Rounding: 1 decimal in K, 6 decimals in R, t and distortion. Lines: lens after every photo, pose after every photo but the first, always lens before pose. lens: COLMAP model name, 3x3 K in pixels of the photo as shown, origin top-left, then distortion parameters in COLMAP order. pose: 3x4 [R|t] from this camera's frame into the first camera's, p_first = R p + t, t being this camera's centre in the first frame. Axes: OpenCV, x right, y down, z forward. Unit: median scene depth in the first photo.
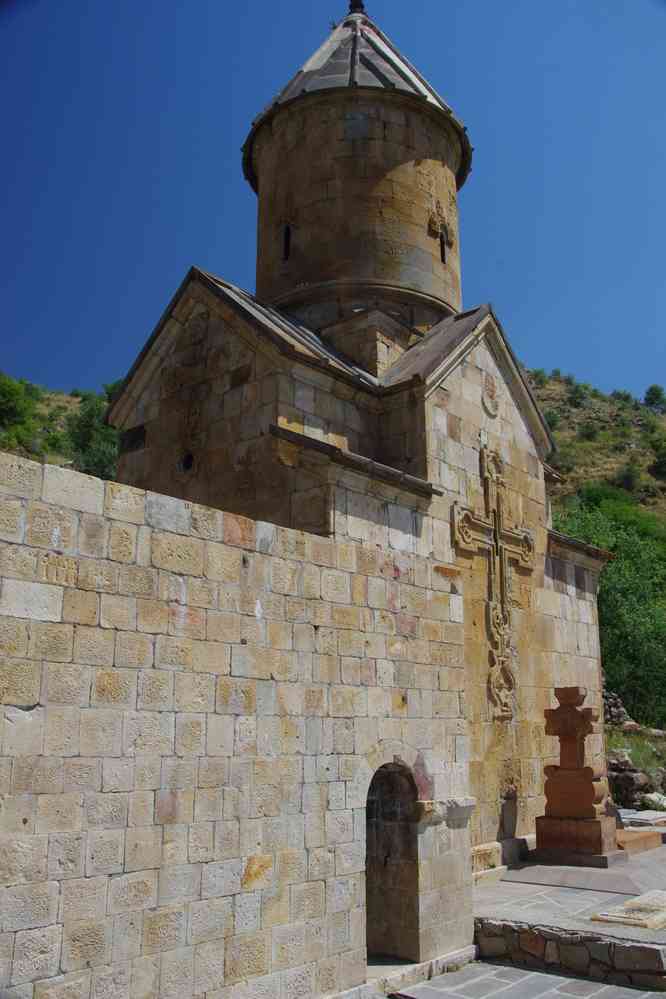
lens RADIAL K [[860.8, 0, 333.3], [0, 860.8, 502.2], [0, 0, 1]] dist [-0.097692, -0.002620]
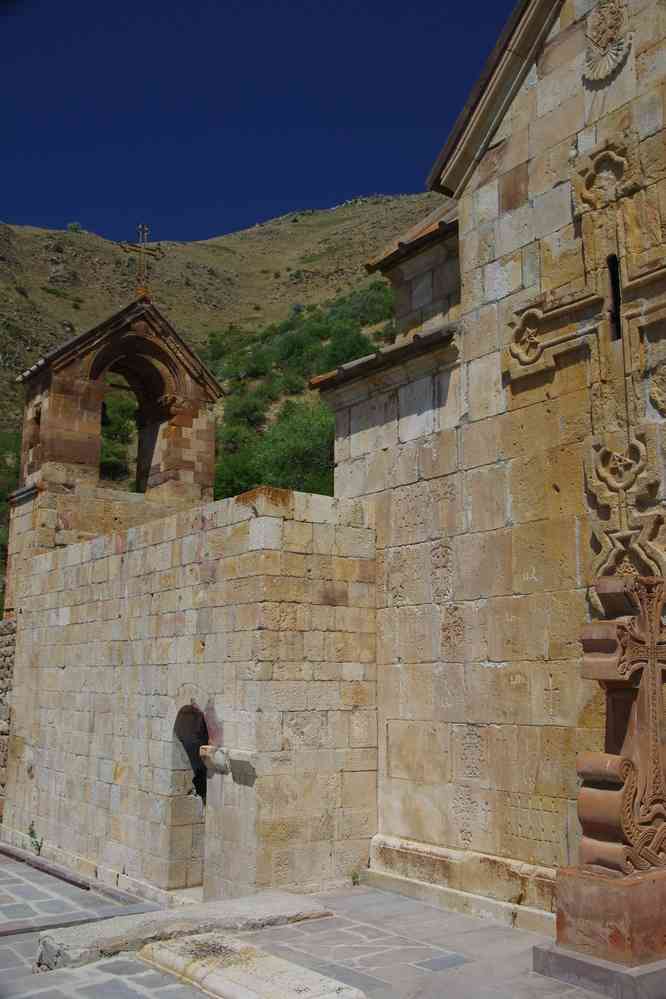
lens RADIAL K [[950.9, 0, 335.4], [0, 950.9, 499.9], [0, 0, 1]] dist [-0.073218, 0.000000]
pose [[-0.217901, -0.187758, -0.957740, 1.081841], [0.253463, 0.936763, -0.241312, 0.354423], [0.942484, -0.295334, -0.156532, 1.280301]]
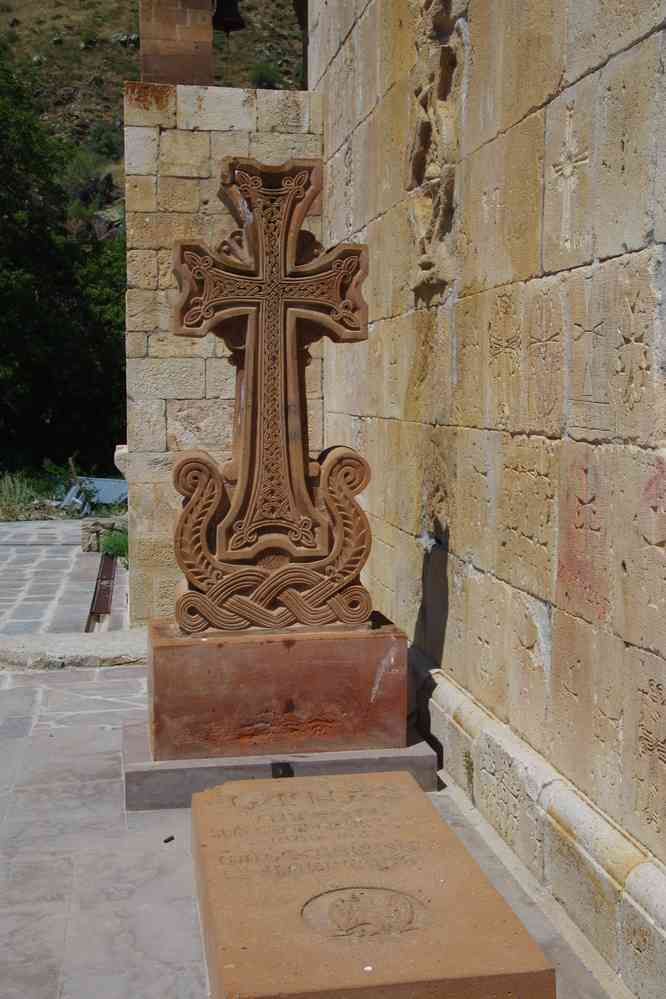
lens RADIAL K [[1230.1, 0, 340.2], [0, 1230.1, 498.0], [0, 0, 1]] dist [0.047001, 0.000000]
pose [[-0.633463, 0.063674, -0.771148, 0.773360], [0.198670, 0.976583, -0.082562, 0.483071], [0.747833, -0.205504, -0.631279, 1.677836]]
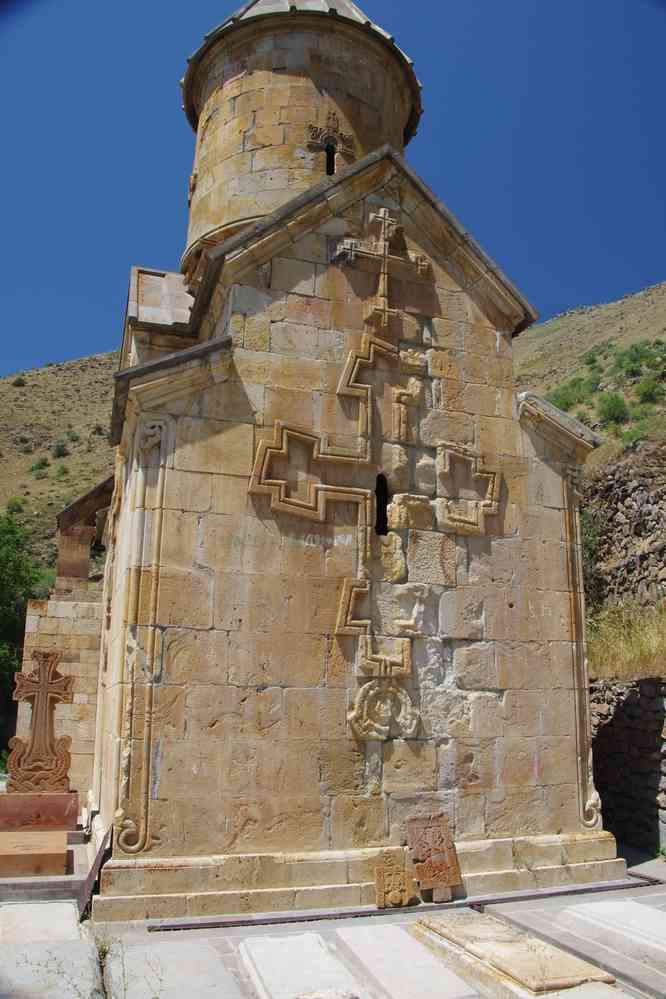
lens RADIAL K [[758.1, 0, 333.6], [0, 758.1, 494.0], [0, 0, 1]] dist [-0.122726, 0.004338]
pose [[-0.506251, -0.244548, -0.826986, 1.113121], [0.222427, 0.889480, -0.399189, 0.614459], [0.833209, -0.386034, -0.395906, 2.211116]]
